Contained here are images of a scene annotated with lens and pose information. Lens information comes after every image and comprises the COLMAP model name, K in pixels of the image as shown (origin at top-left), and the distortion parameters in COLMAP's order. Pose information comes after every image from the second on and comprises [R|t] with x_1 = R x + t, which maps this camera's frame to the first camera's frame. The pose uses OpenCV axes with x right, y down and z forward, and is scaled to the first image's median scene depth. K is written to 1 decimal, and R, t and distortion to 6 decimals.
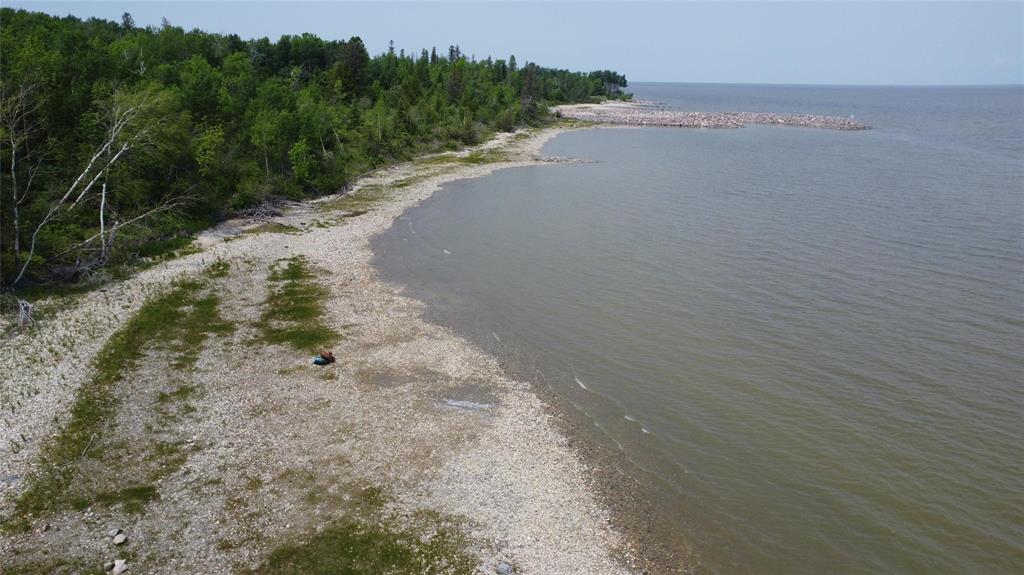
lens RADIAL K [[779.2, 0, 512.0], [0, 779.2, 287.5], [0, 0, 1]] dist [-0.182698, 0.346590]
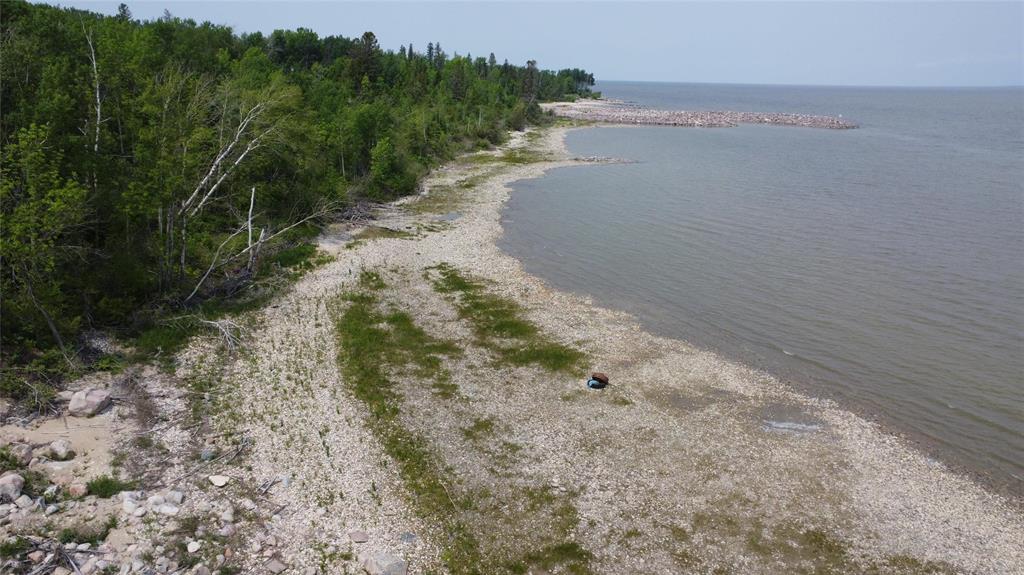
lens RADIAL K [[779.2, 0, 512.0], [0, 779.2, 287.5], [0, 0, 1]] dist [-0.182698, 0.346590]
pose [[0.997464, -0.012897, 0.069997, -0.095424], [0.012739, 0.999915, 0.002704, -0.005089], [-0.070026, -0.001806, 0.997544, 0.022316]]
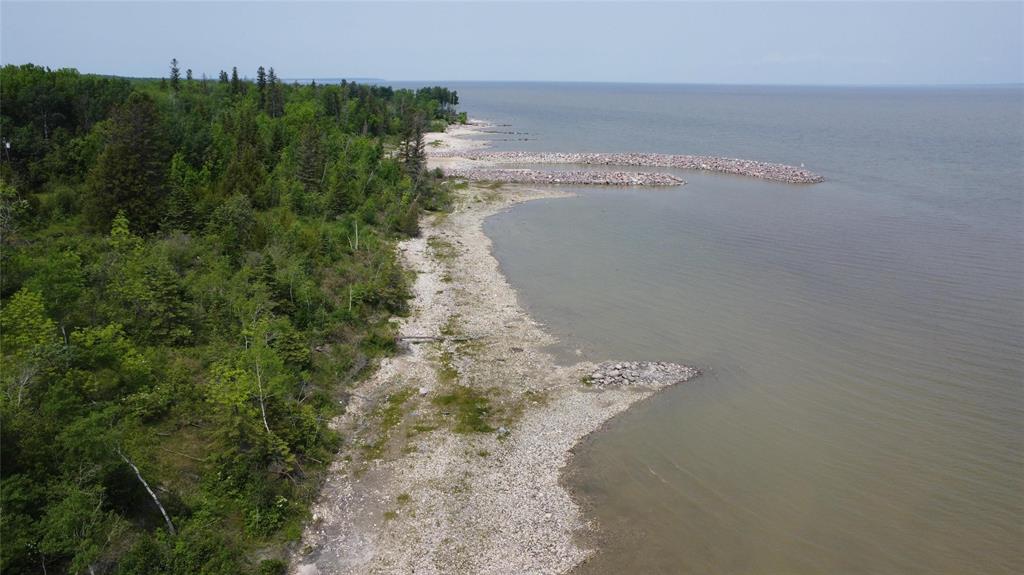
lens RADIAL K [[780.9, 0, 529.0], [0, 780.9, 288.0], [0, 0, 1]] dist [-0.232214, 0.374065]
pose [[0.956678, -0.074500, 0.281456, -0.106001], [0.073420, 0.997197, 0.014396, -0.184558], [-0.281740, 0.006892, 0.959466, 0.436382]]
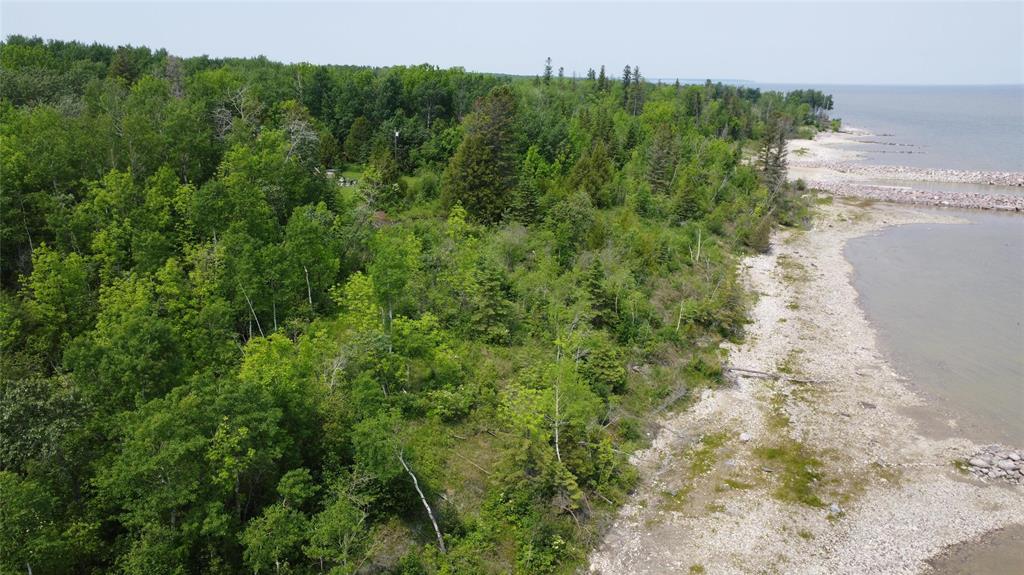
lens RADIAL K [[778.4, 0, 506.1], [0, 778.4, 281.5], [0, 0, 1]] dist [-0.131195, 0.236053]
pose [[0.982184, 0.052989, -0.180294, -0.097381], [-0.053971, 0.998542, -0.000541, -0.192812], [0.180002, 0.010262, 0.983613, 0.472592]]
